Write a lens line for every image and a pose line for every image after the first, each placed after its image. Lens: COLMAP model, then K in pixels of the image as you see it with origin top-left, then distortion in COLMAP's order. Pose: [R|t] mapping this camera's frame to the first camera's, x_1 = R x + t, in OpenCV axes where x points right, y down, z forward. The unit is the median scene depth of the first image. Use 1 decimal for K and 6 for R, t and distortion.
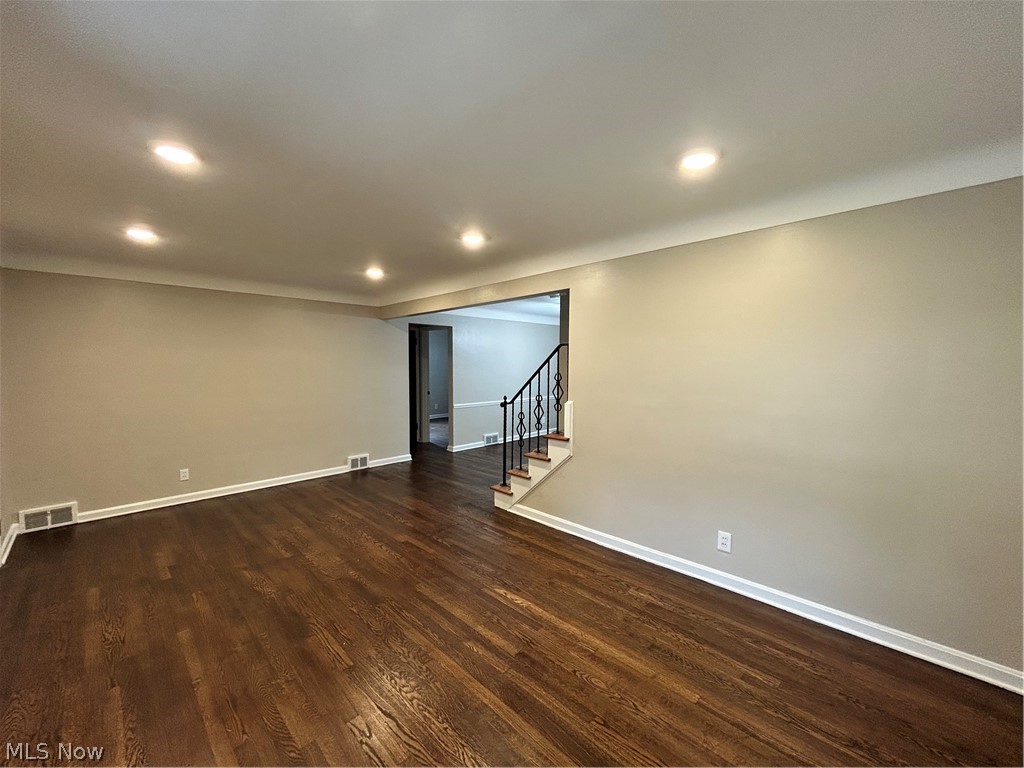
lens RADIAL K [[416.5, 0, 513.0], [0, 416.5, 383.3], [0, 0, 1]] dist [-0.002461, 0.002183]
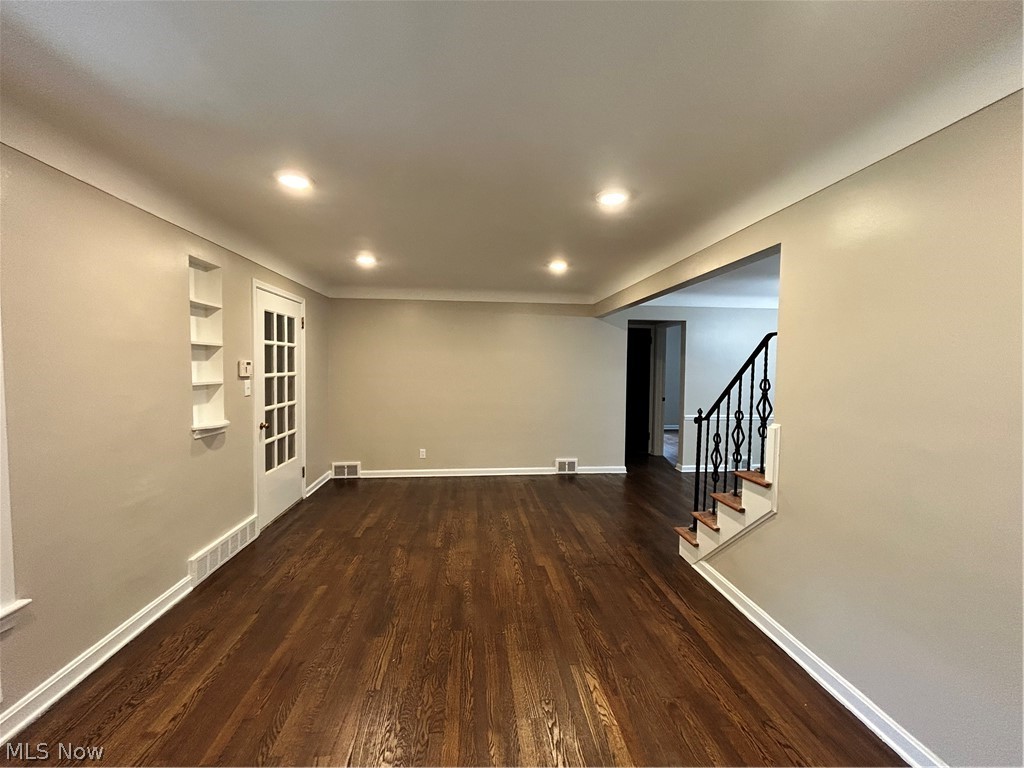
lens RADIAL K [[416.5, 0, 510.9], [0, 416.5, 384.3], [0, 0, 1]] dist [-0.002461, 0.002183]
pose [[0.770513, 0.035944, -0.636410, 0.211245], [-0.039507, 0.999182, 0.008601, -0.006623], [0.636198, 0.018515, 0.771303, 0.249176]]
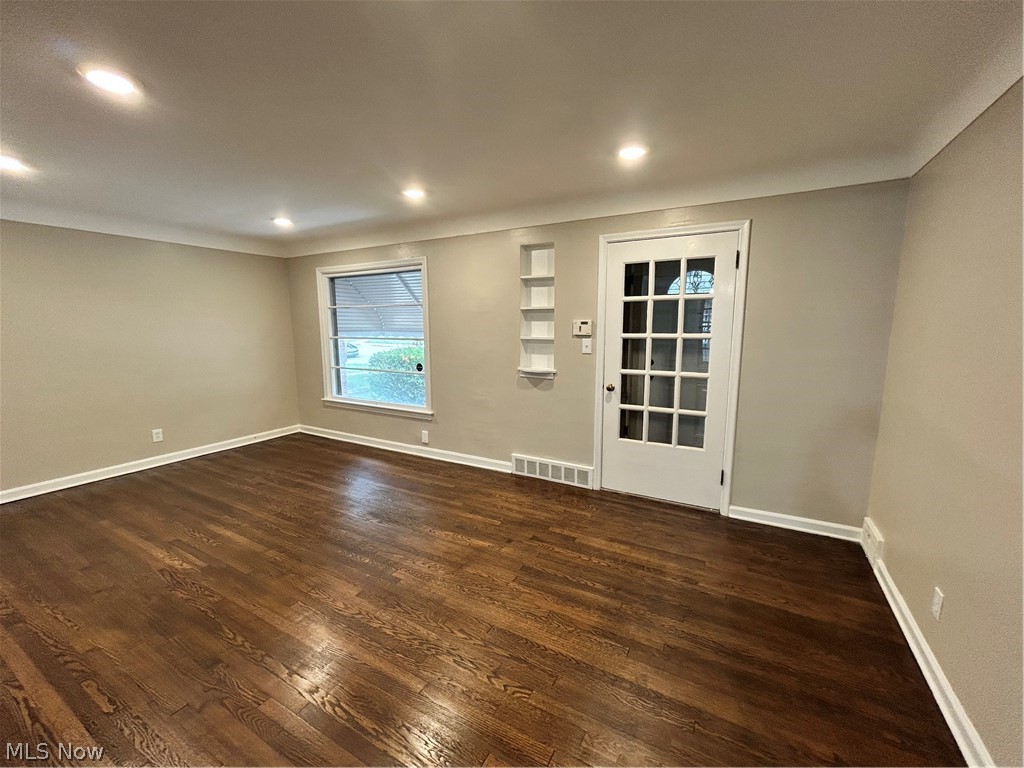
lens RADIAL K [[416.5, 0, 510.3], [0, 416.5, 387.0], [0, 0, 1]] dist [-0.002461, 0.002183]
pose [[-0.965012, 0.044323, -0.258432, -0.359982], [-0.007775, 0.980339, 0.197167, -0.061236], [0.262090, 0.192277, -0.945694, 1.409921]]
